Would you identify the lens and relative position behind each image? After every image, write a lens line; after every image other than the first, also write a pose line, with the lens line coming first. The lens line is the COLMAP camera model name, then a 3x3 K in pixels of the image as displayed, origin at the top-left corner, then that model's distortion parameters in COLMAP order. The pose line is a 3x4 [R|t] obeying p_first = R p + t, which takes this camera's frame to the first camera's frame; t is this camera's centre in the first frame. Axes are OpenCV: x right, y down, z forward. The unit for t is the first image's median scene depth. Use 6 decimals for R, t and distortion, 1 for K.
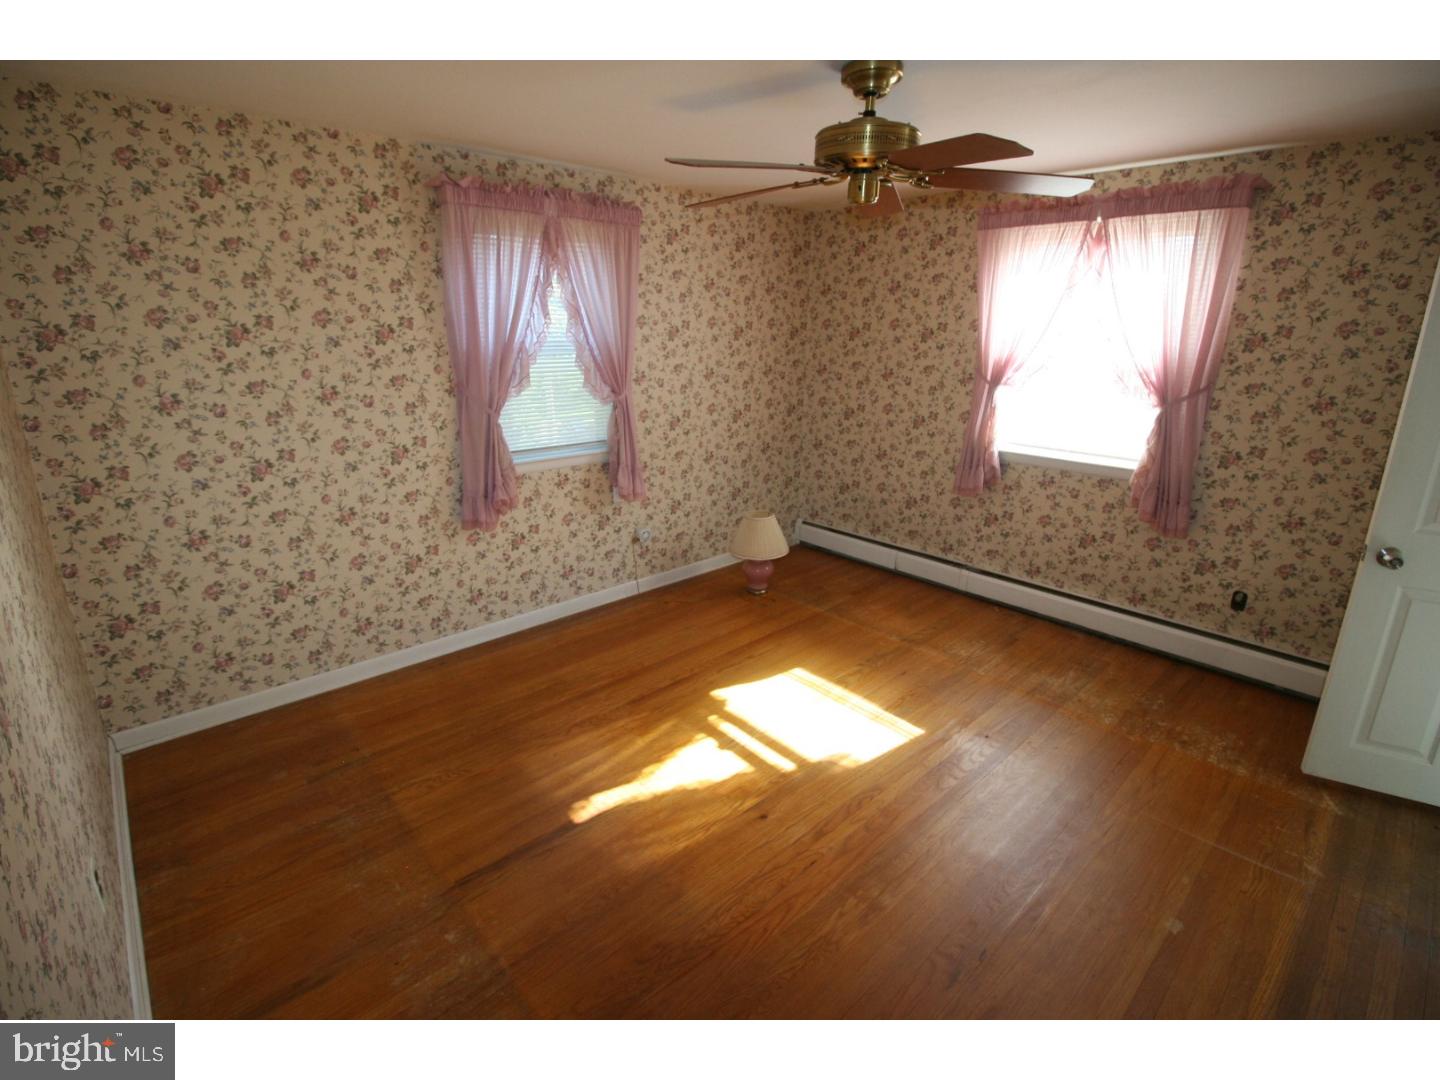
lens RADIAL K [[687.7, 0, 722.2], [0, 687.7, 532.3], [0, 0, 1]] dist [0.002706, -0.000137]
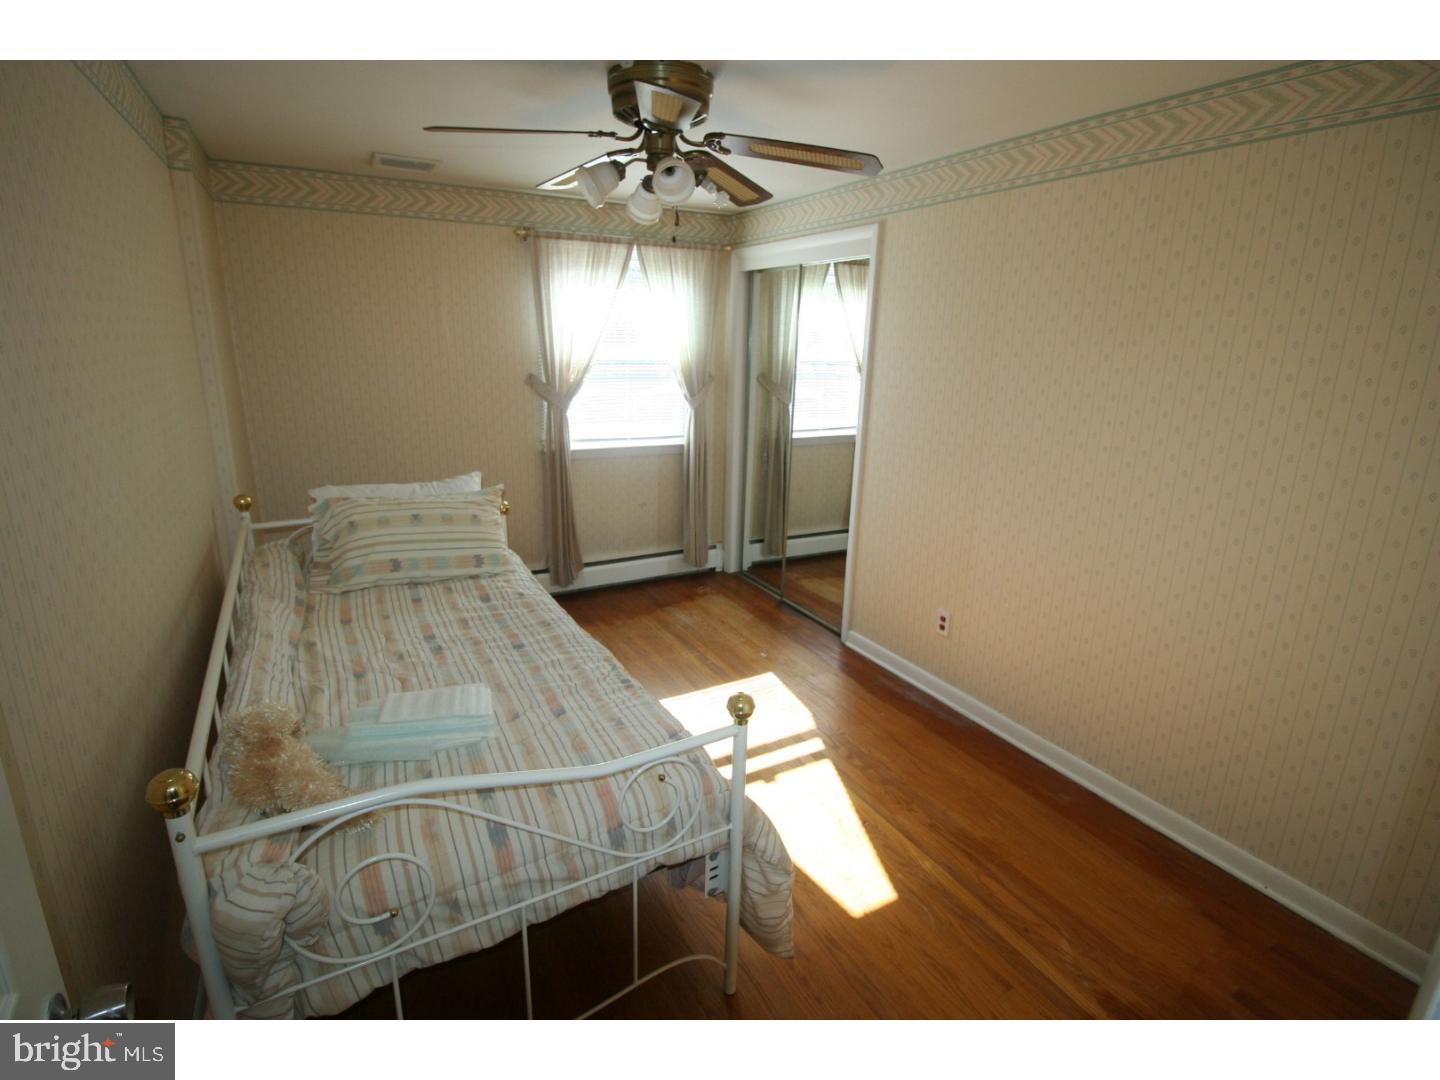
lens RADIAL K [[687.7, 0, 722.2], [0, 687.7, 532.3], [0, 0, 1]] dist [0.002706, -0.000137]
pose [[0.240118, -0.266284, 0.933508, -0.704503], [0.234015, 0.949160, 0.210555, -0.203559], [-0.942115, 0.167897, 0.290225, 0.605839]]
